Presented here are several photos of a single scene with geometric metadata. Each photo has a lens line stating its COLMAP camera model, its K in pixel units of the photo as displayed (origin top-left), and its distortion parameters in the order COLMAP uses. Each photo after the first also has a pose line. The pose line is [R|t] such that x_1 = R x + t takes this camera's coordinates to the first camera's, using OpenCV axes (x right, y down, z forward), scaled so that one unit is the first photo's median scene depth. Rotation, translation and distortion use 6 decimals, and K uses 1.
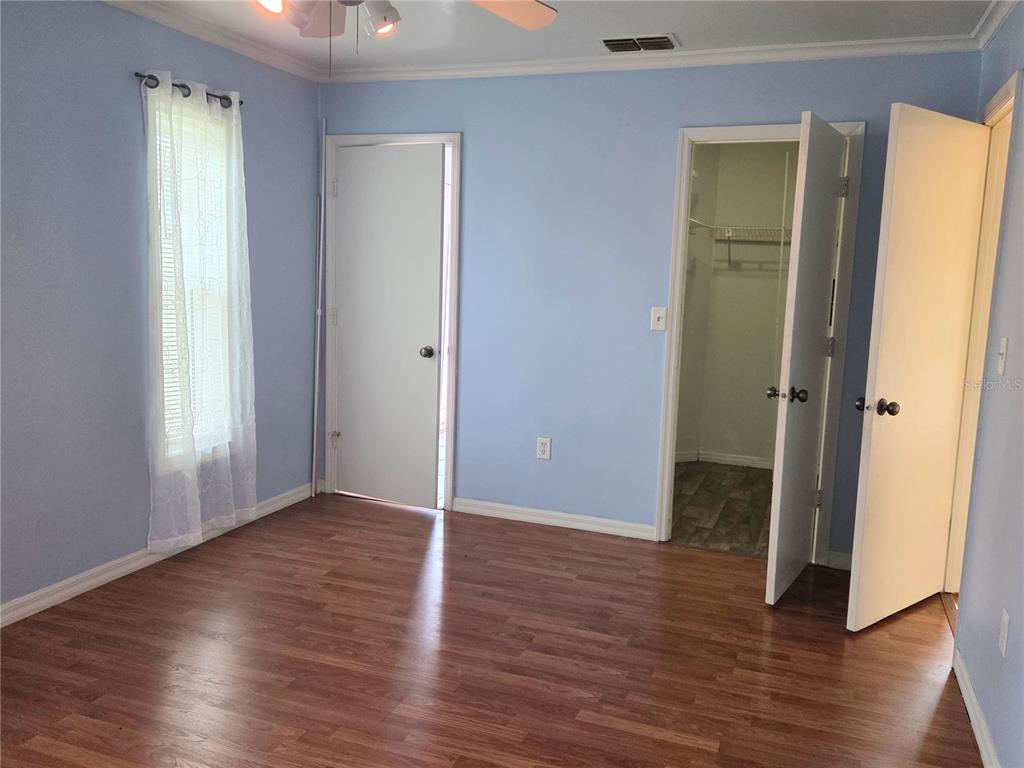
lens RADIAL K [[921.6, 0, 512.0], [0, 921.6, 384.0], [0, 0, 1]] dist [-0.002550, -0.001503]
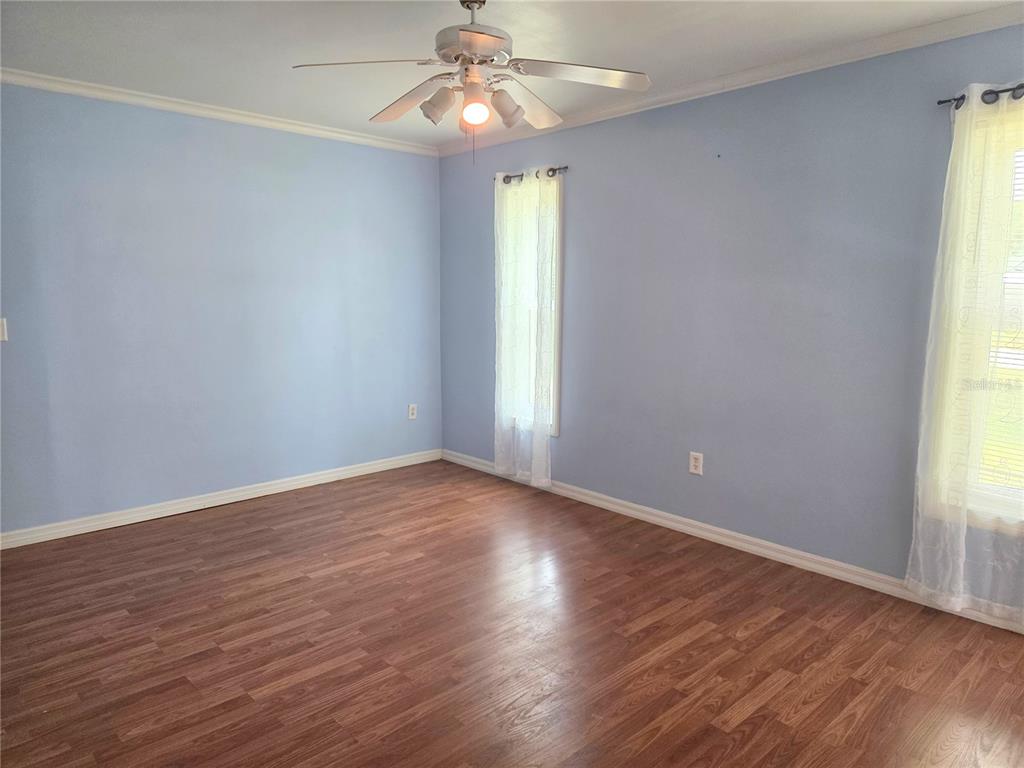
lens RADIAL K [[680.2, 0, 516.6], [0, 680.2, 390.1], [0, 0, 1]] dist [0.006648, -0.001223]
pose [[-0.465465, 0.078449, -0.881583, 0.460802], [-0.148521, 0.975016, 0.165181, -0.088378], [0.872516, 0.207819, -0.442184, 0.972560]]
